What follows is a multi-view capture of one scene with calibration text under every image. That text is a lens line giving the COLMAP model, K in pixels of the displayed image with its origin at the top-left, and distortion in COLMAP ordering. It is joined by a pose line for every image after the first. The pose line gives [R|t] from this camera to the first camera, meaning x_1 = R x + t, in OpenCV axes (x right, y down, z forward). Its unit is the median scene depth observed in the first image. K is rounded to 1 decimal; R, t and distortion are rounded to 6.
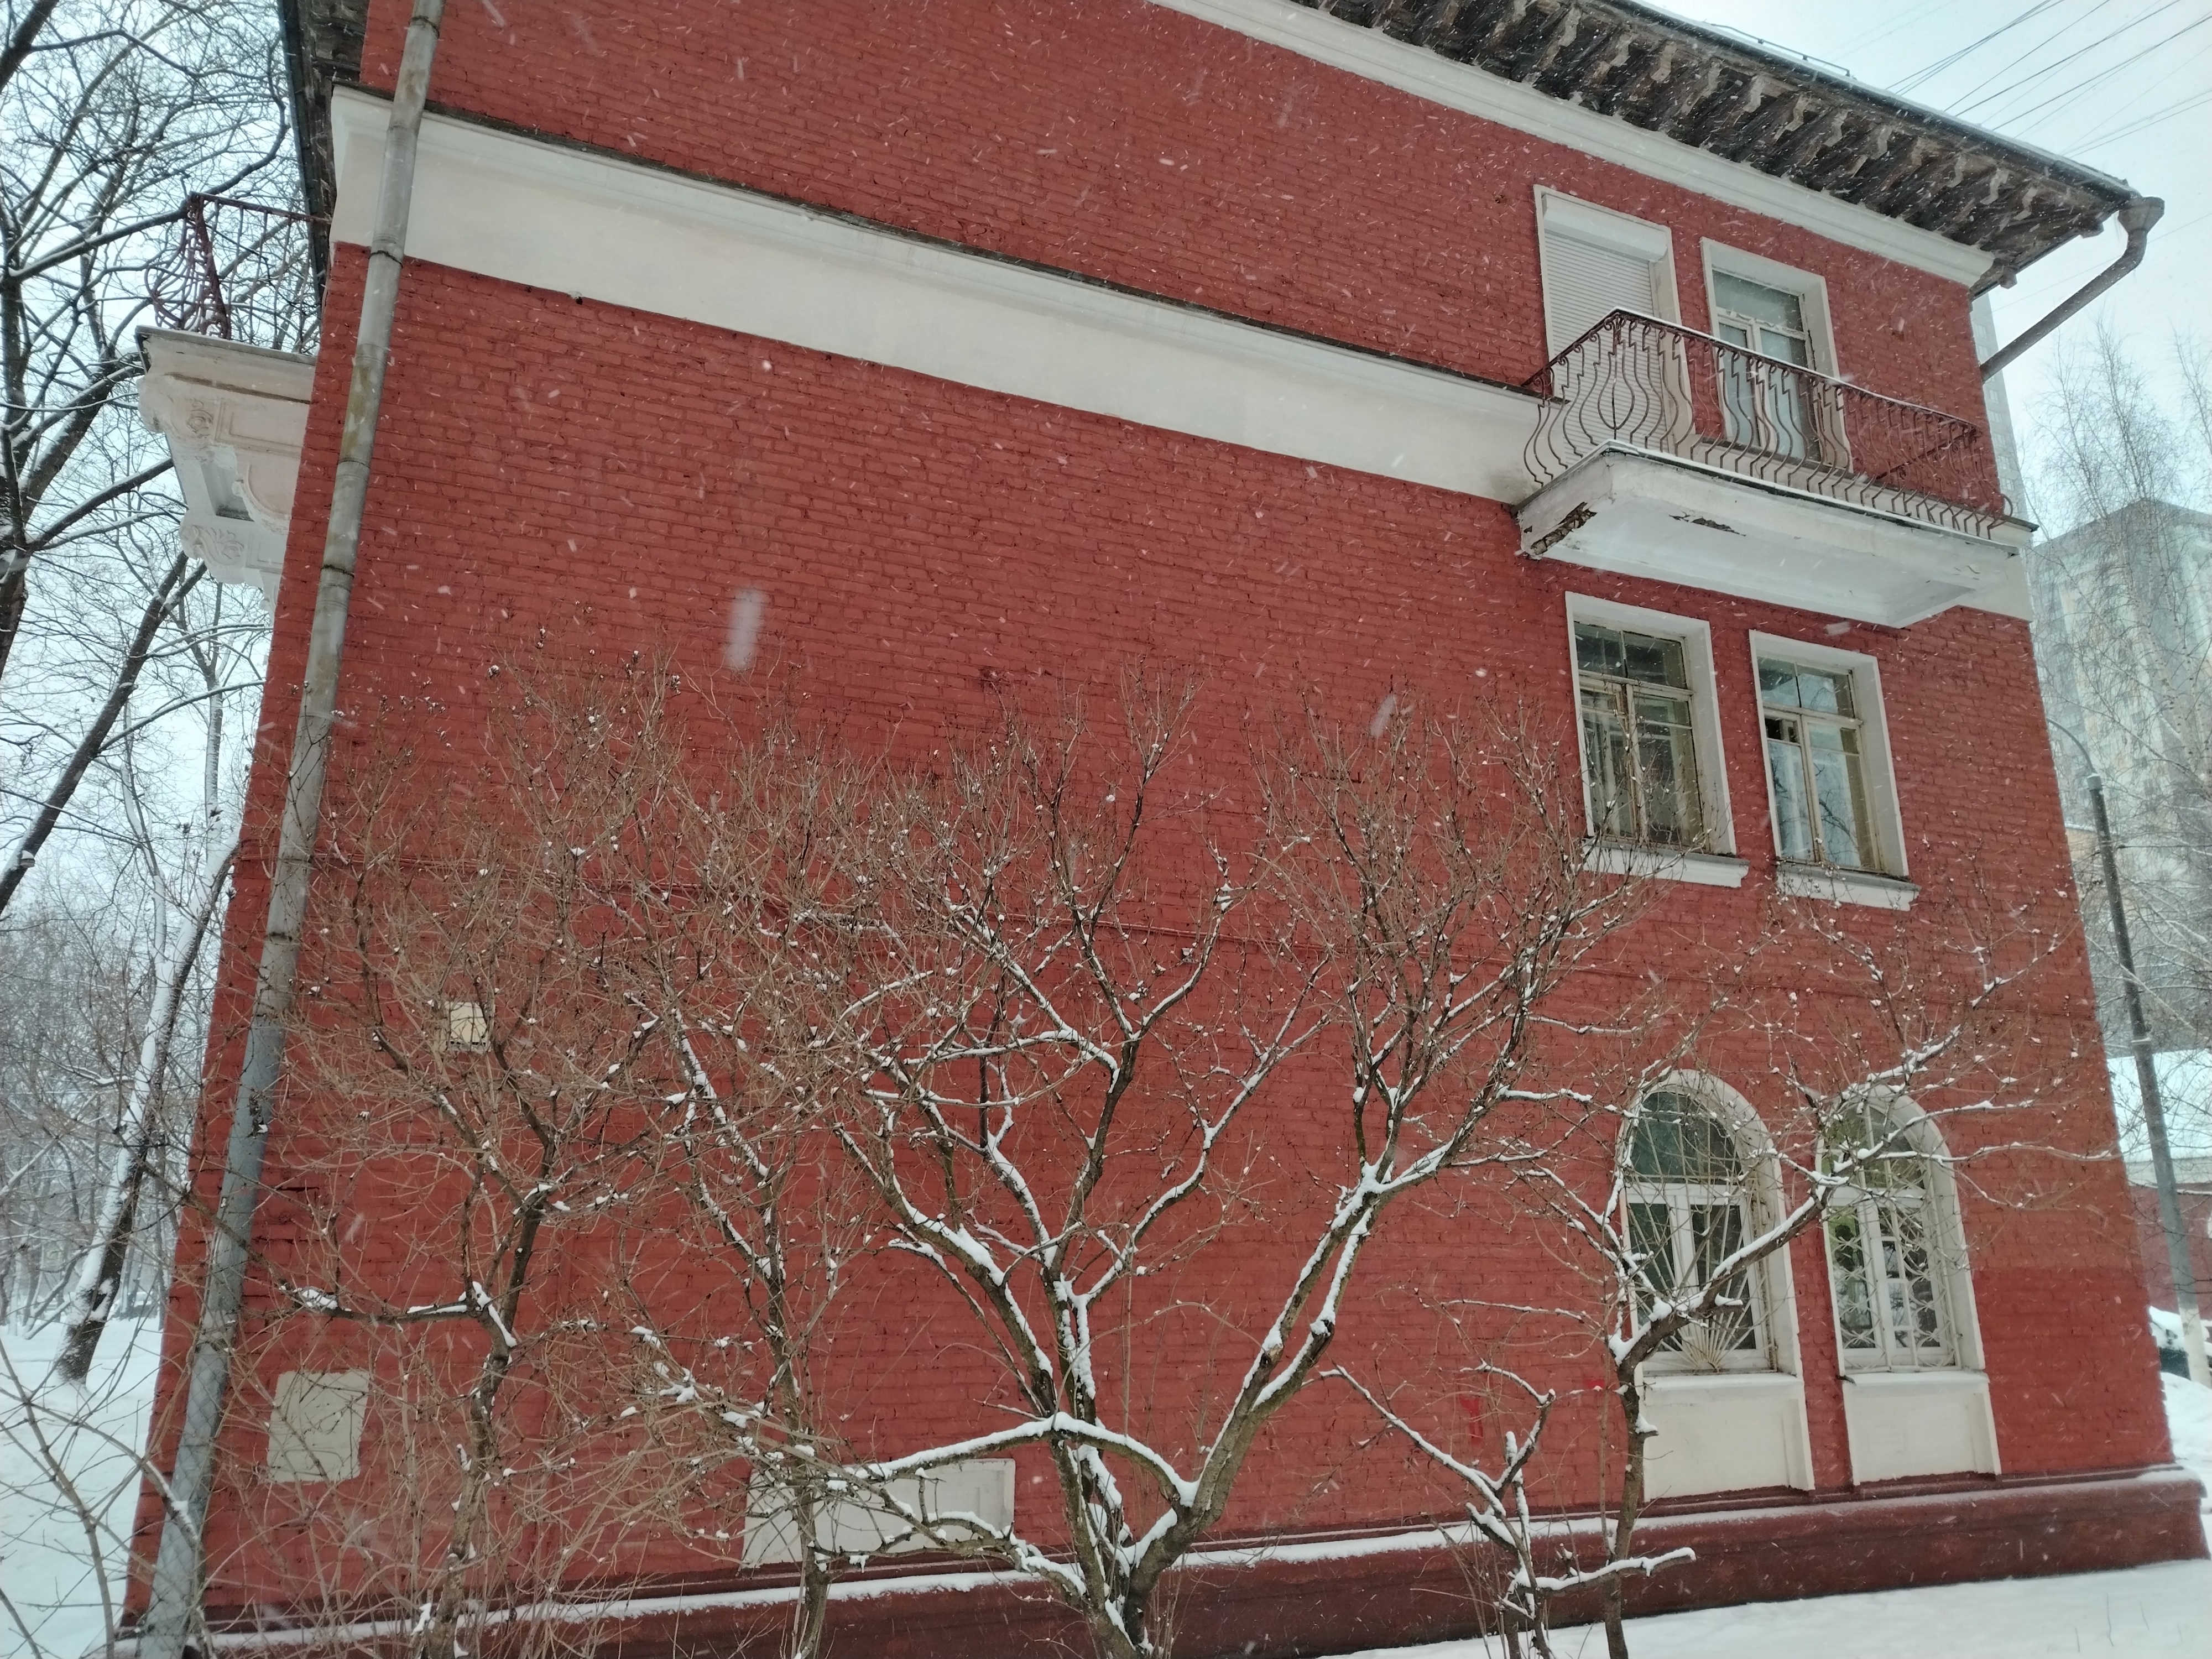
lens RADIAL K [[1581.5, 0, 1106.0], [0, 1581.5, 829.5], [0, 0, 1]] dist [0.056771, -0.000747]
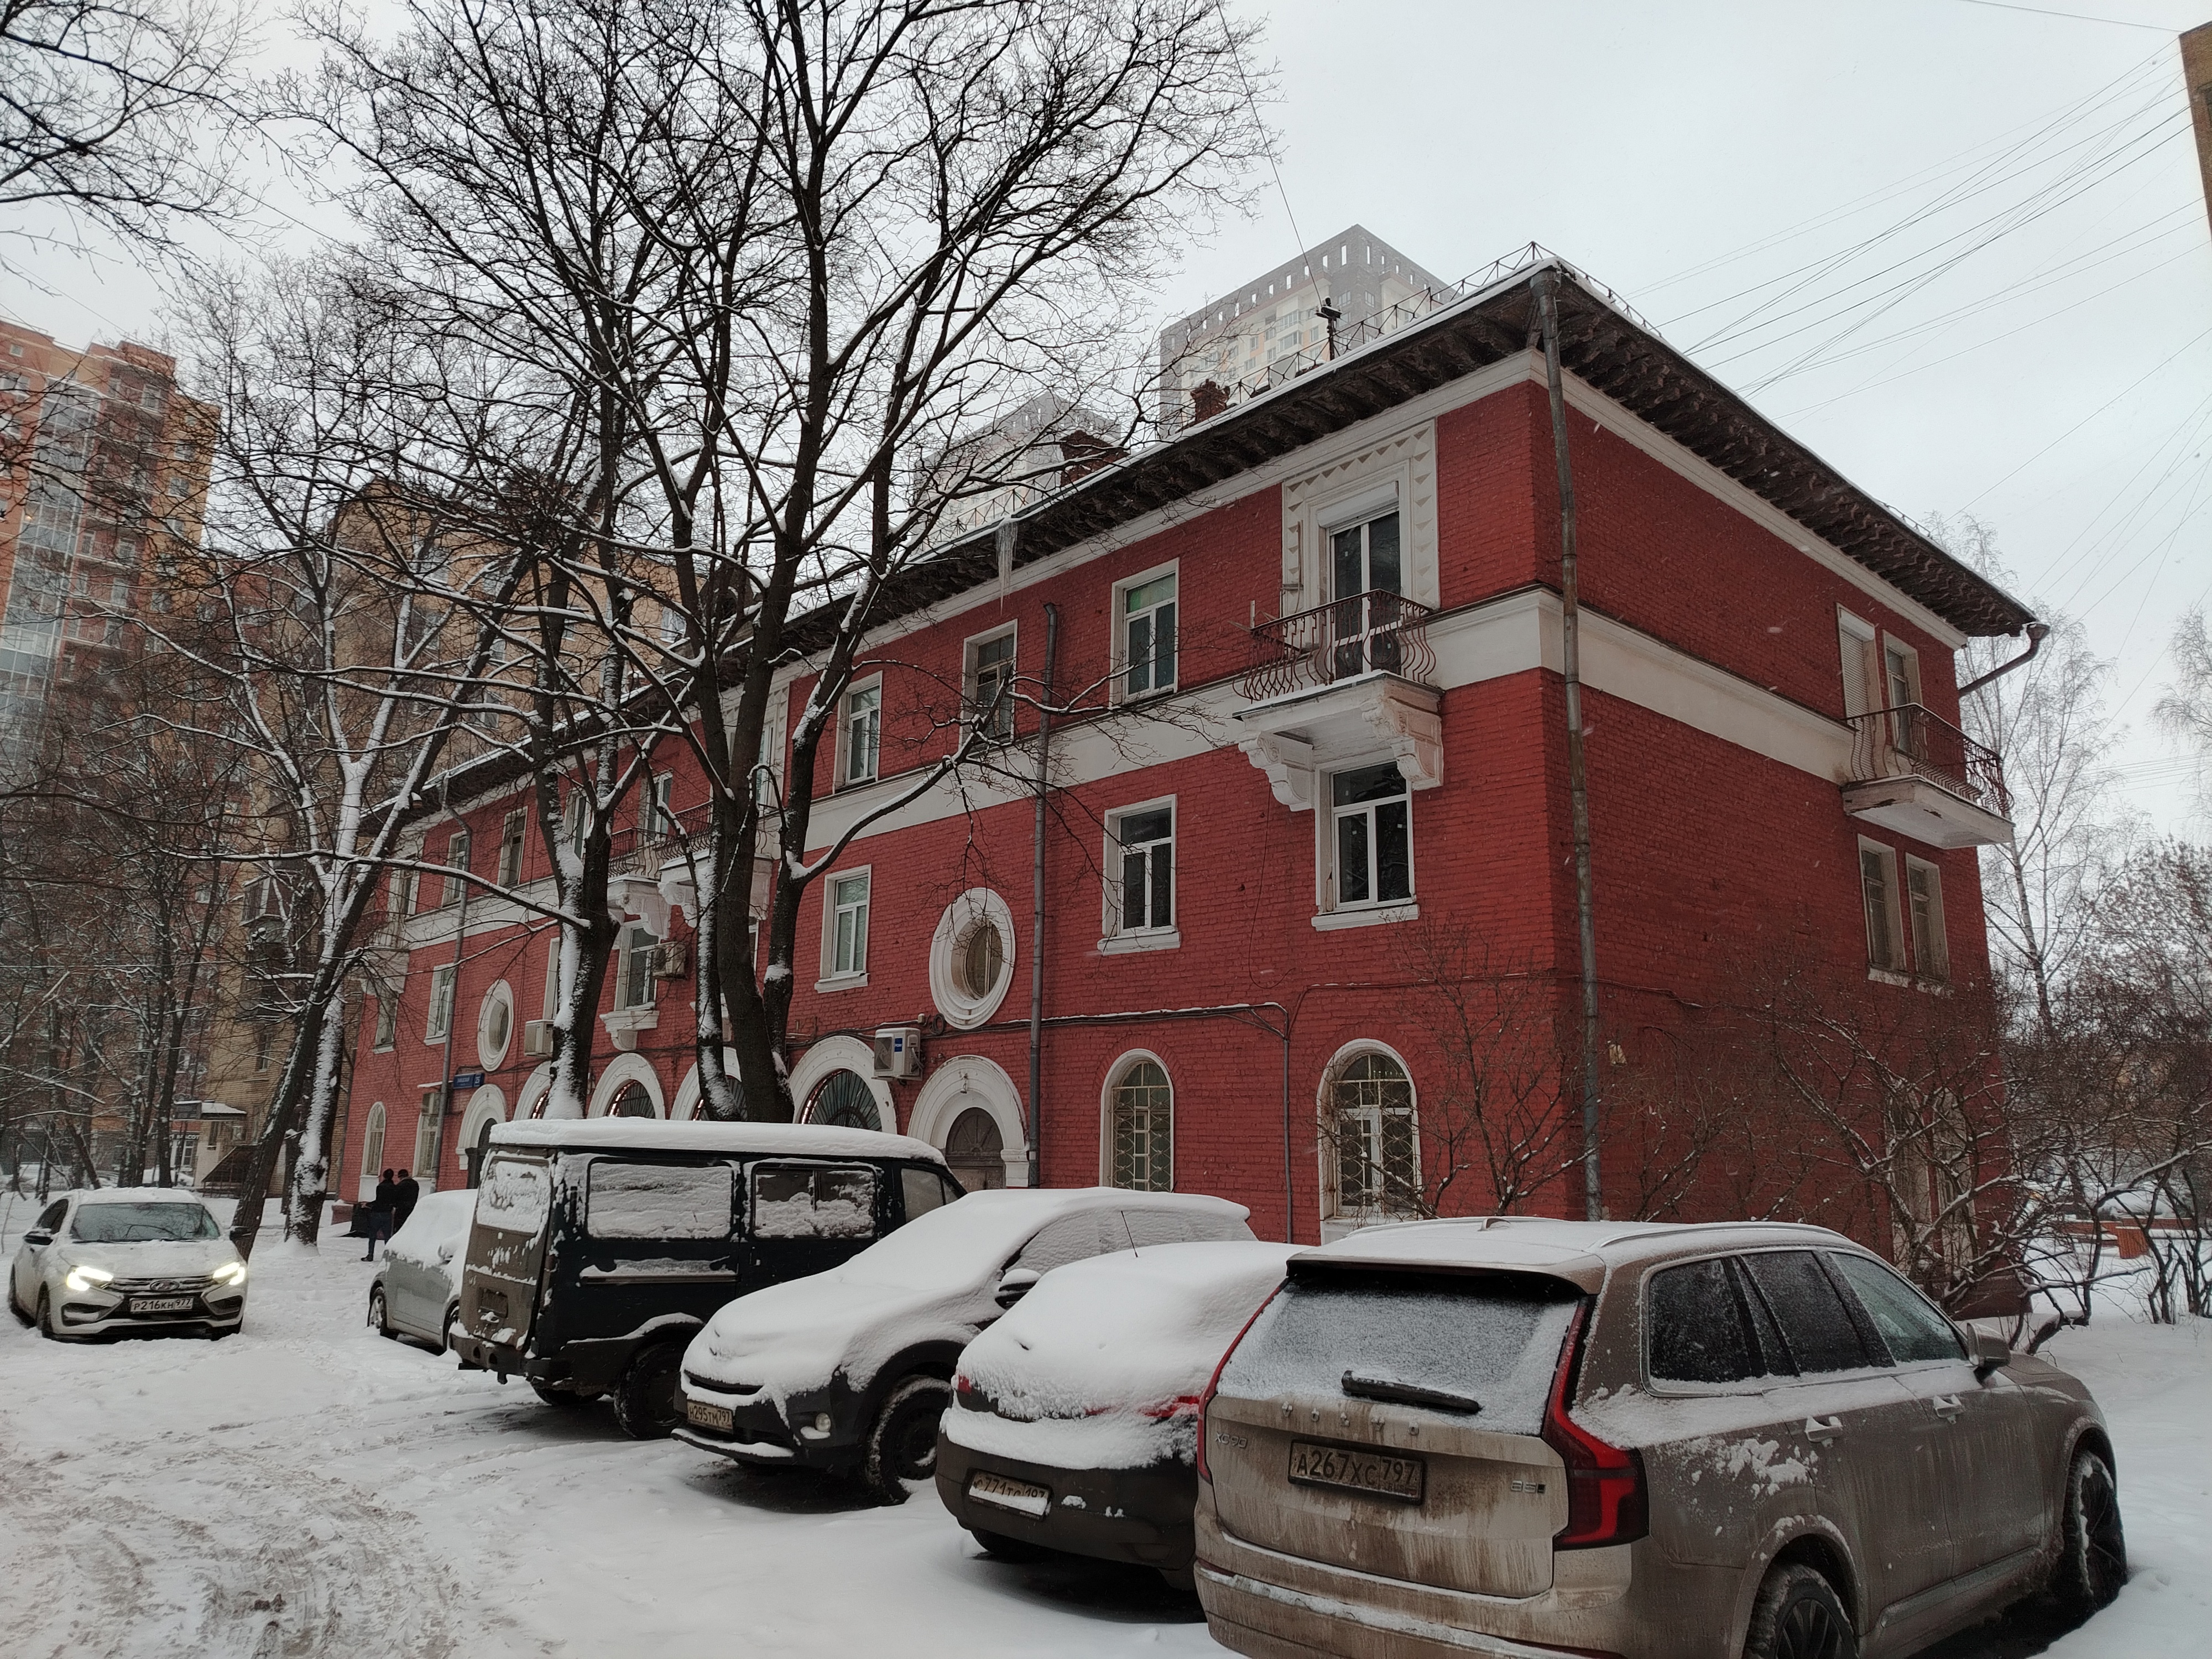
lens RADIAL K [[1581.5, 0, 1106.0], [0, 1581.5, 829.5], [0, 0, 1]] dist [0.056771, -0.000747]
pose [[0.942498, 0.086925, 0.322710, -0.975188], [-0.105686, 0.993552, 0.041039, -0.110477], [-0.317062, -0.072785, 0.945608, -0.449946]]
